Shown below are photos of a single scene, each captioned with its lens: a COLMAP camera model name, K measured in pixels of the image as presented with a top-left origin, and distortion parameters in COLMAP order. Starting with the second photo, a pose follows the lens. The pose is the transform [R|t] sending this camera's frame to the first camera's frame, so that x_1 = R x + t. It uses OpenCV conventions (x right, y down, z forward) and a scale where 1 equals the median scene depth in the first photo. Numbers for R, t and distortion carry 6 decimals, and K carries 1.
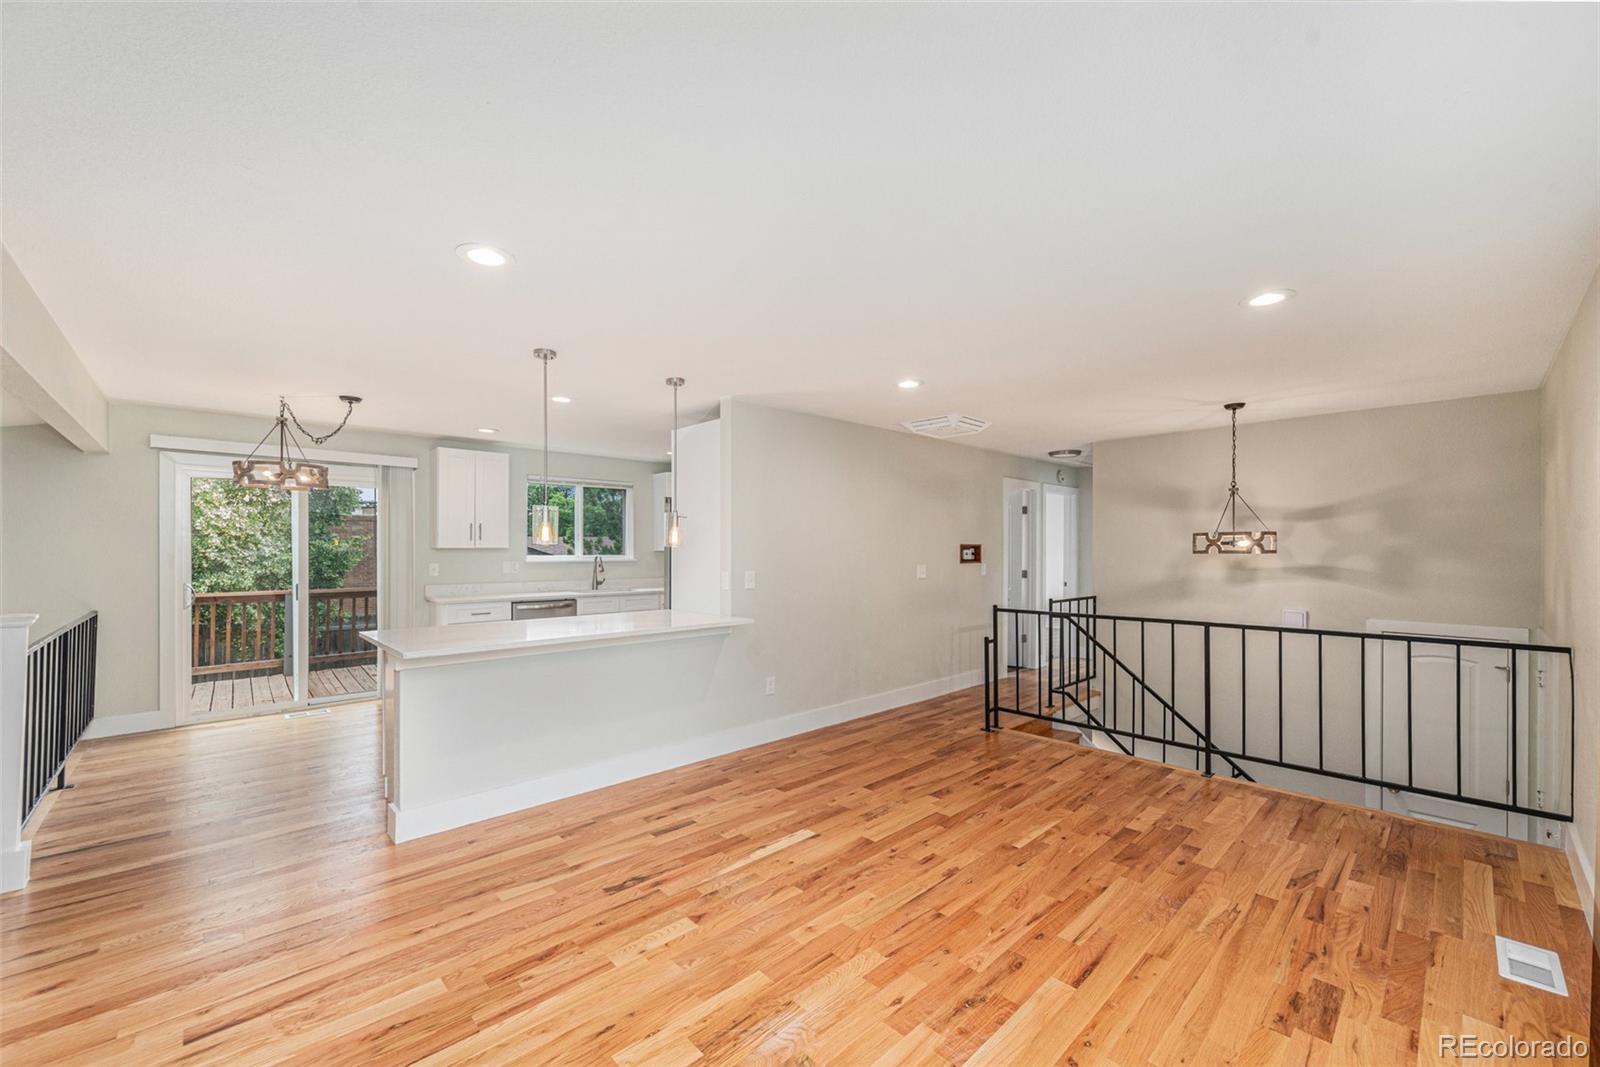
lens RADIAL K [[629.5, 0, 803.9], [0, 629.5, 548.8], [0, 0, 1]] dist [0.003003, -0.000369]
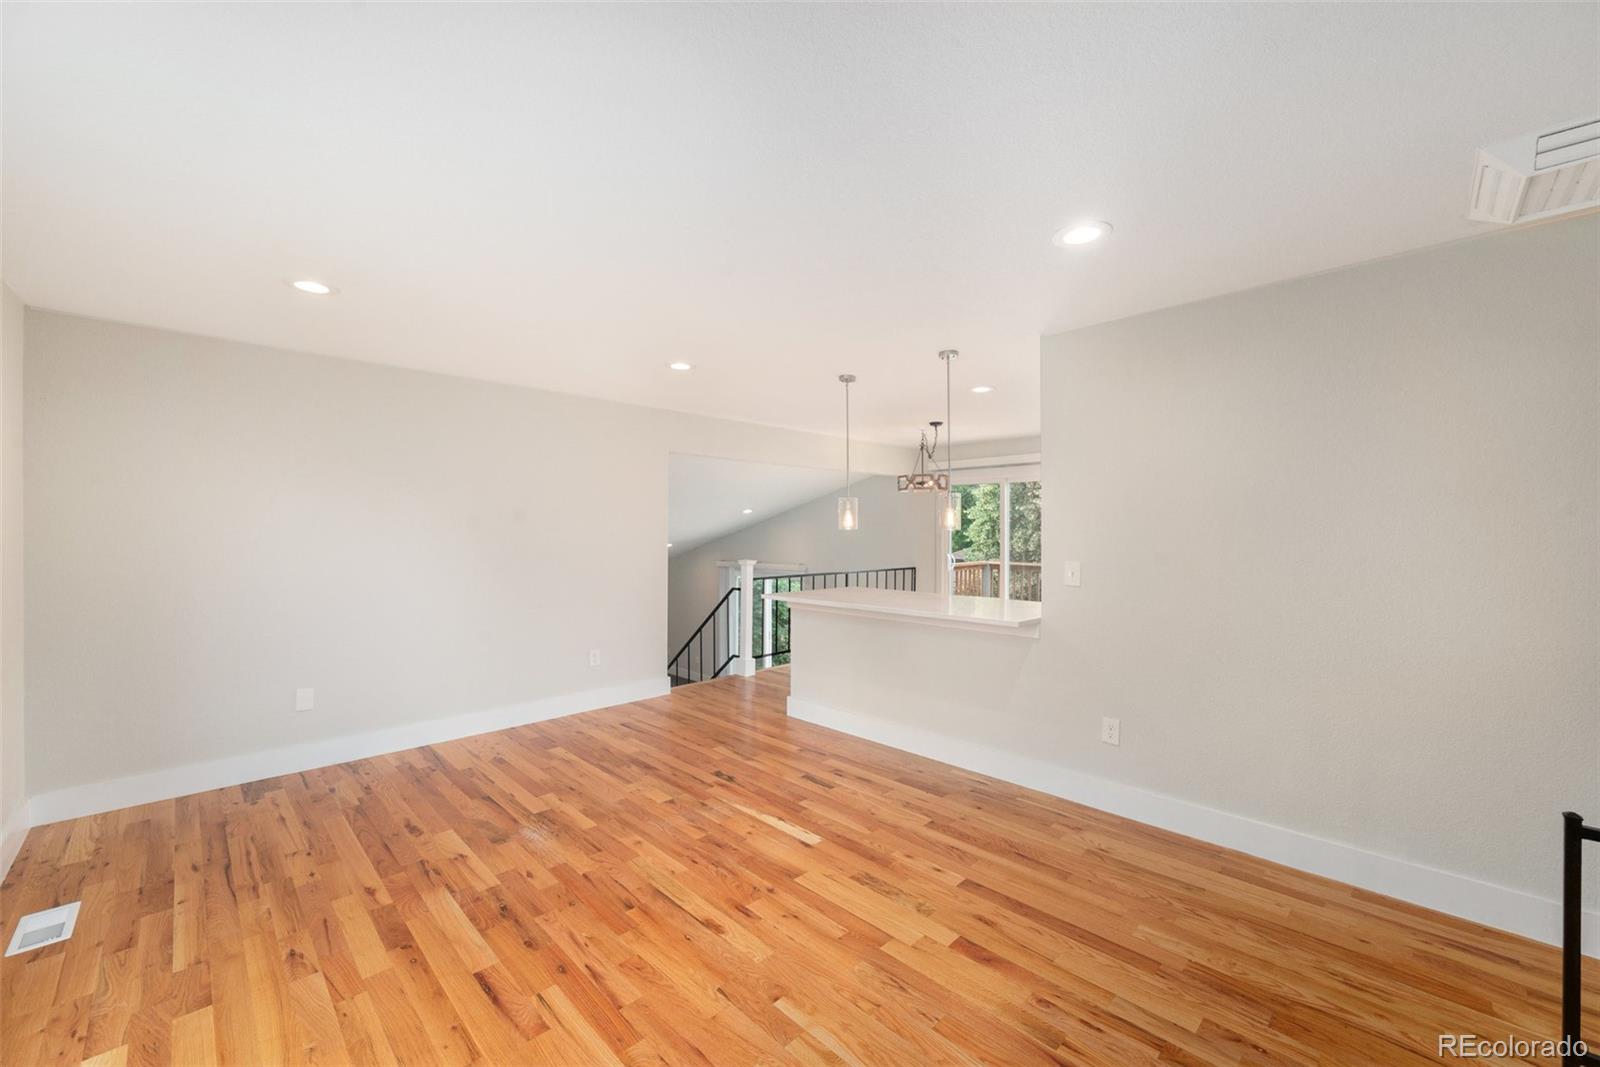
lens RADIAL K [[629.5, 0, 808.5], [0, 629.5, 532.2], [0, 0, 1]] dist [0.003003, -0.000369]
pose [[0.026811, -0.001575, -0.999639, 0.855422], [0.004646, 0.999988, -0.001451, -0.000346], [0.999630, -0.004606, 0.026818, 0.890344]]
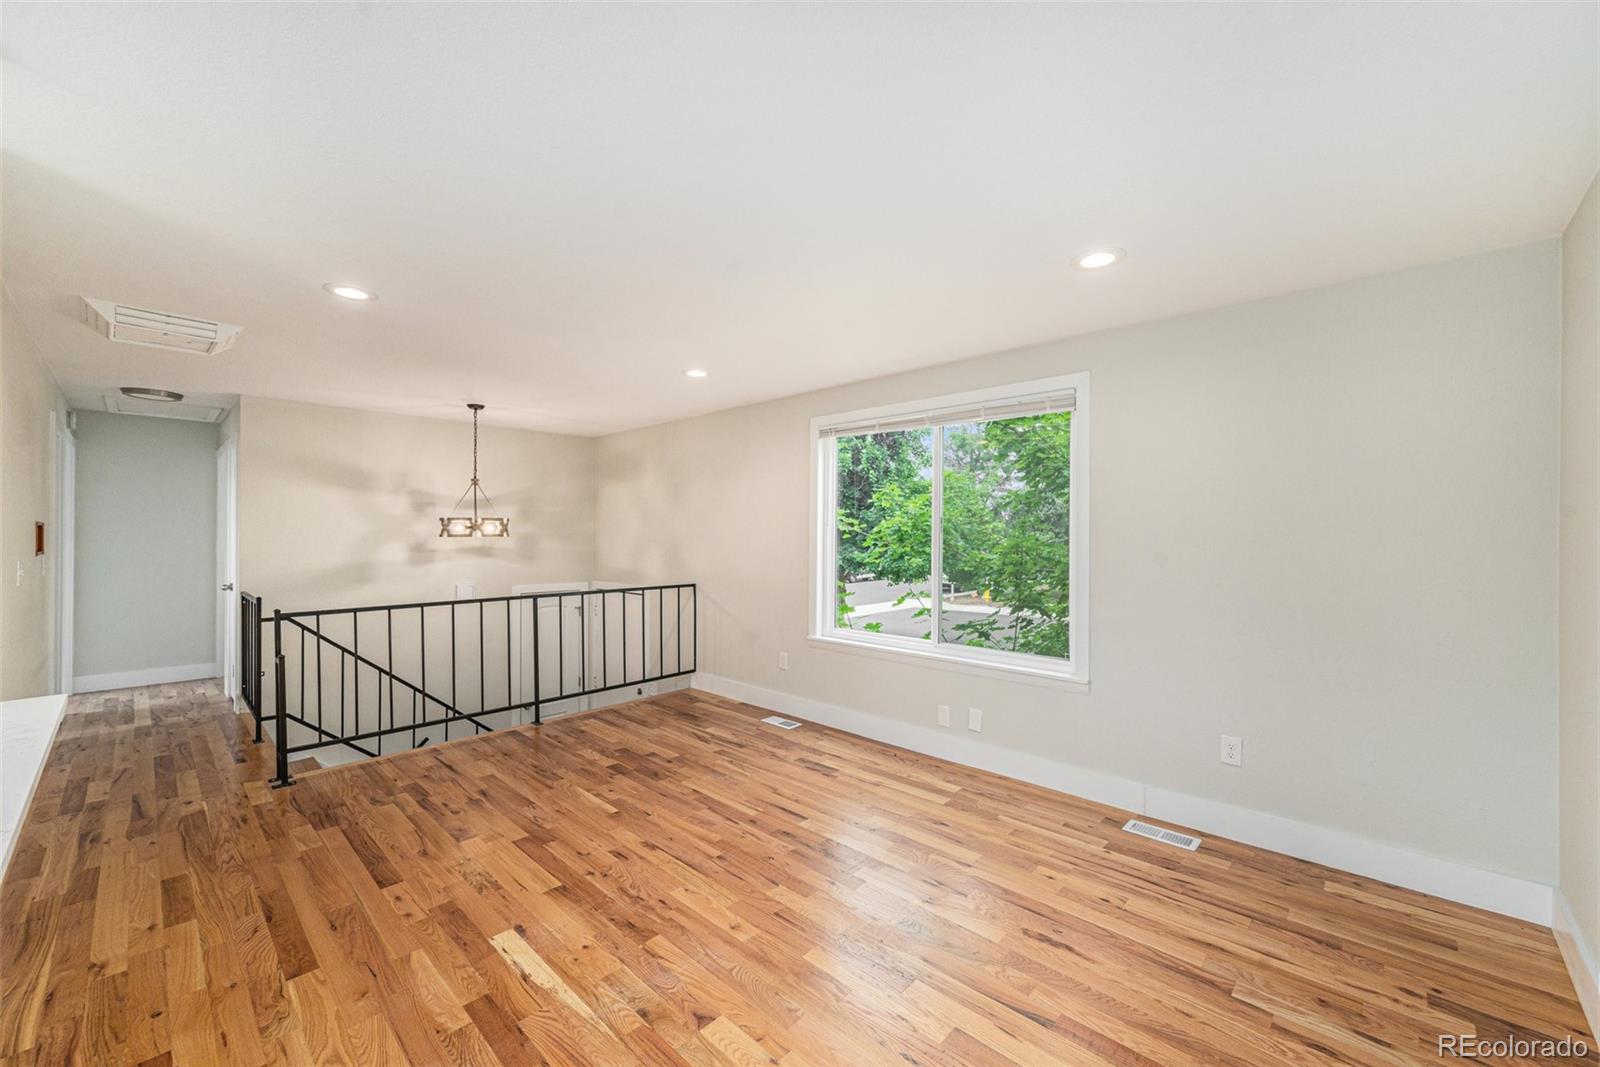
lens RADIAL K [[629.5, 0, 803.1], [0, 629.5, 539.0], [0, 0, 1]] dist [0.003003, -0.000369]
pose [[-0.051636, -0.007369, 0.998639, -0.653936], [-0.006600, 0.999953, 0.007037, -0.000687], [-0.998644, -0.006227, -0.051682, 0.647884]]
